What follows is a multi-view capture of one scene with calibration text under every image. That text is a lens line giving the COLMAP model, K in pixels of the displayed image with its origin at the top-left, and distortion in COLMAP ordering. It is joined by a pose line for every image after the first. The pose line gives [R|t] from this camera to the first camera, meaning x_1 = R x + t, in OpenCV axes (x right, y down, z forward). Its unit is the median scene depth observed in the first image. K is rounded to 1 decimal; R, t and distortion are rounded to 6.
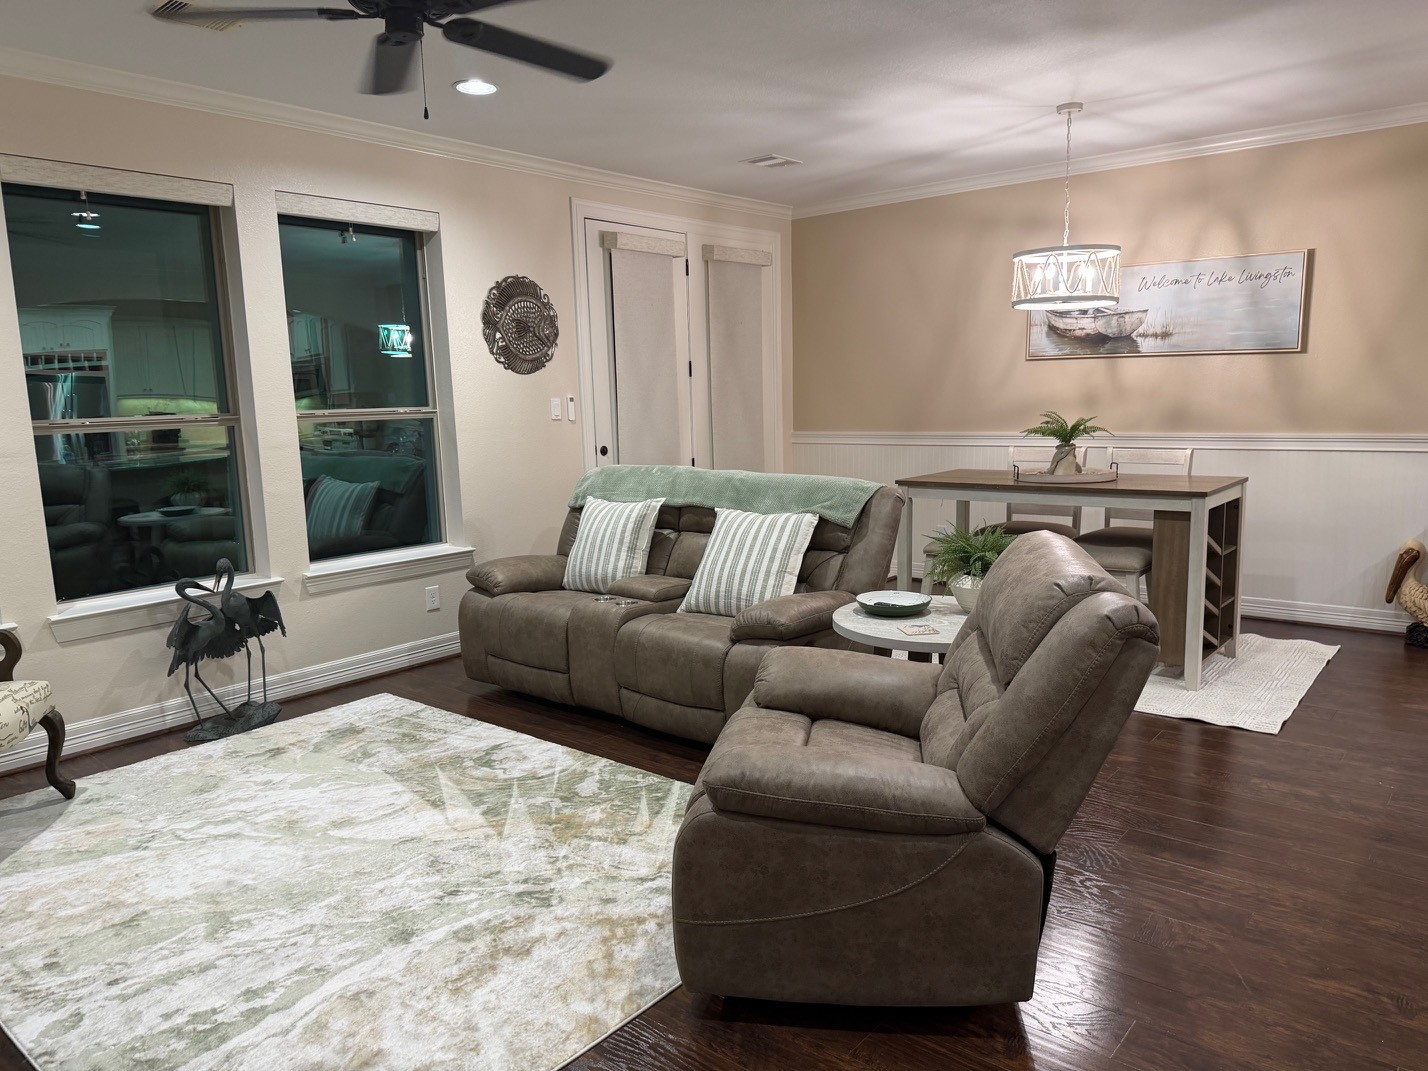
lens RADIAL K [[998.3, 0, 715.6], [0, 998.3, 540.7], [0, 0, 1]] dist [0.051643, -0.061877]
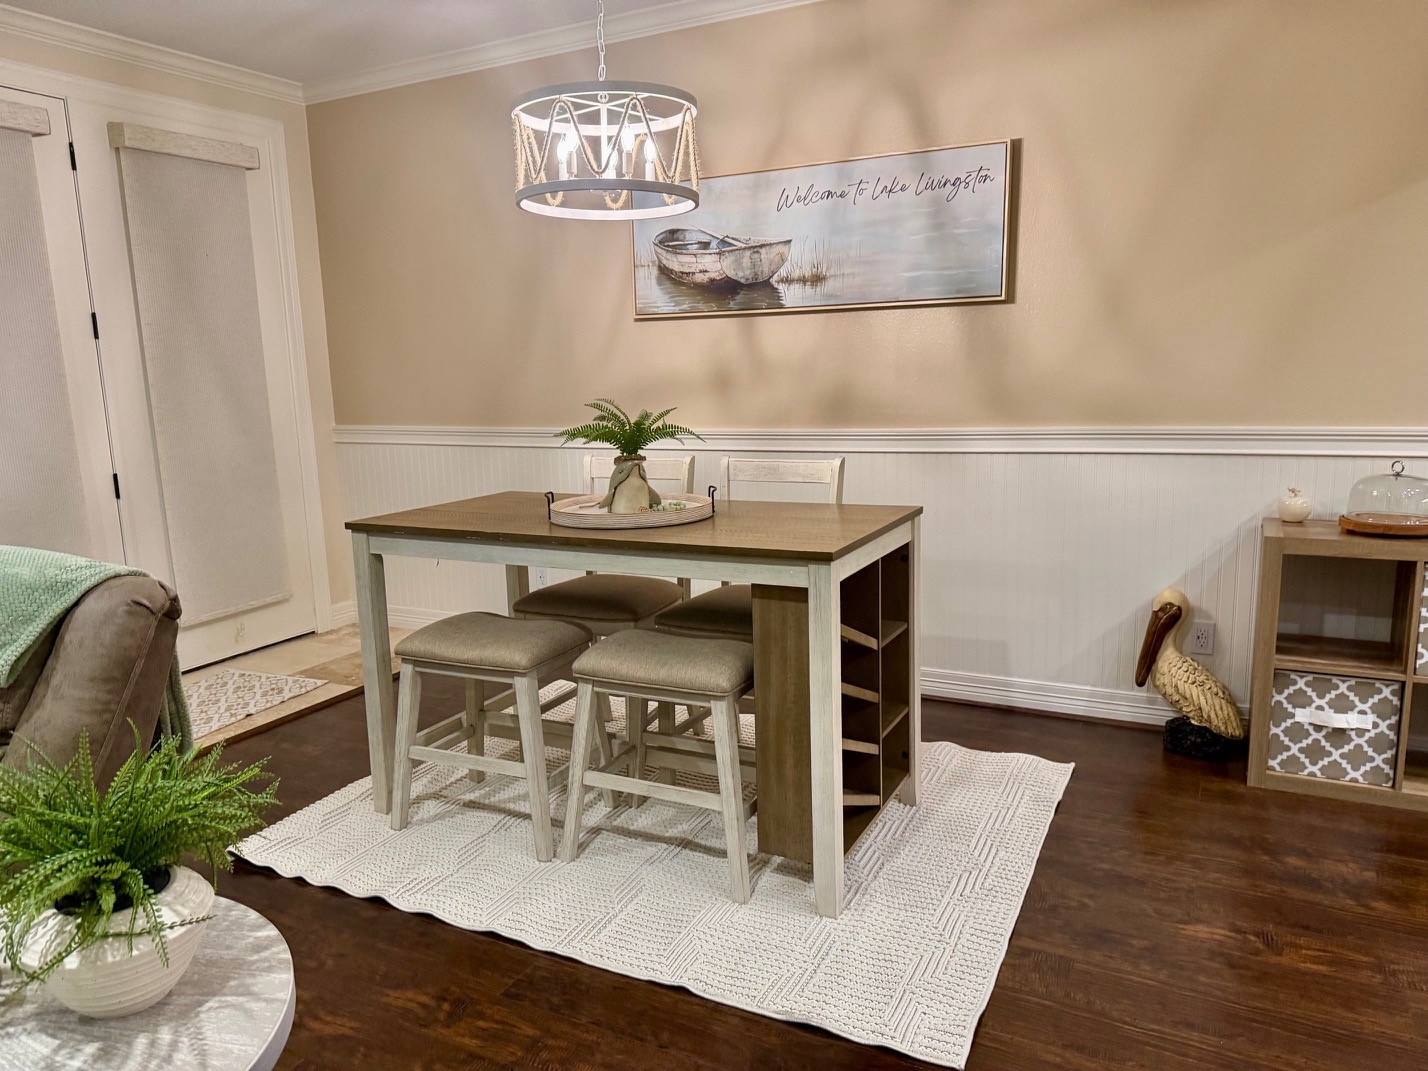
lens RADIAL K [[998.3, 0, 693.1], [0, 998.3, 552.6], [0, 0, 1]] dist [0.051643, -0.061877]
pose [[0.979055, -0.039647, 0.199697, 0.267322], [0.034574, 0.998986, 0.028827, -0.056057], [-0.200638, -0.021319, 0.979433, 0.434715]]
